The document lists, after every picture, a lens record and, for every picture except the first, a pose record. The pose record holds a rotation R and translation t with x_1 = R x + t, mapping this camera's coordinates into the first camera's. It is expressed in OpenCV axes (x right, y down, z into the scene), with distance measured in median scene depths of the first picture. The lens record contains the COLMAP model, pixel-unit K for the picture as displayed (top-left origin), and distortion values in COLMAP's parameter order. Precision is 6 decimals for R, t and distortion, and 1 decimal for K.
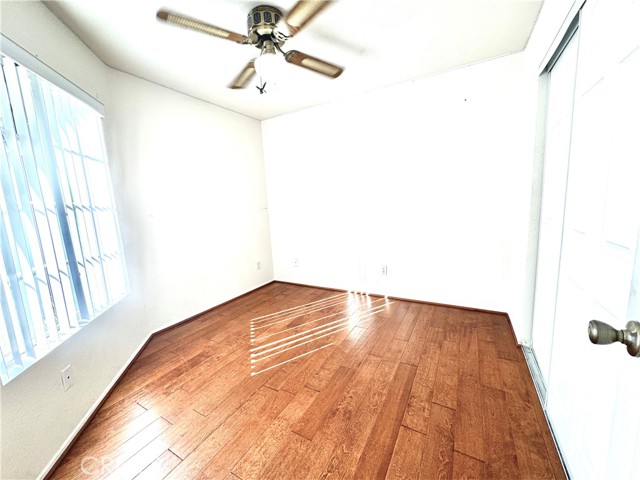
lens RADIAL K [[256.5, 0, 320.5], [0, 256.5, 241.6], [0, 0, 1]] dist [-0.010386, 0.001297]
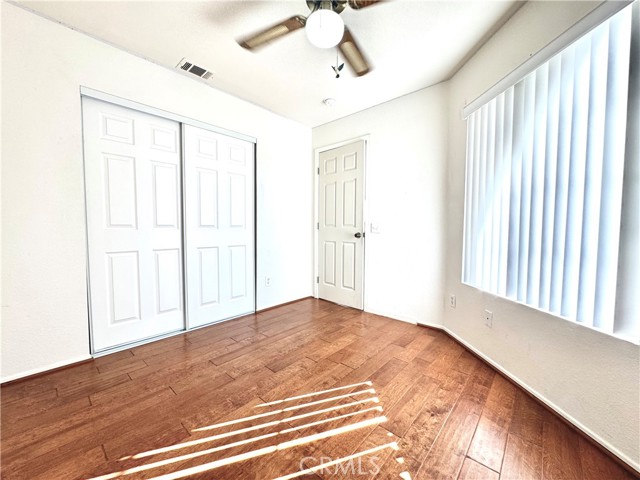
lens RADIAL K [[256.5, 0, 319.8], [0, 256.5, 240.8], [0, 0, 1]] dist [-0.010386, 0.001297]
pose [[-0.976401, 0.038251, 0.212552, -0.285201], [0.077399, 0.980792, 0.179044, -0.138645], [-0.201620, 0.191270, -0.960607, 1.681314]]
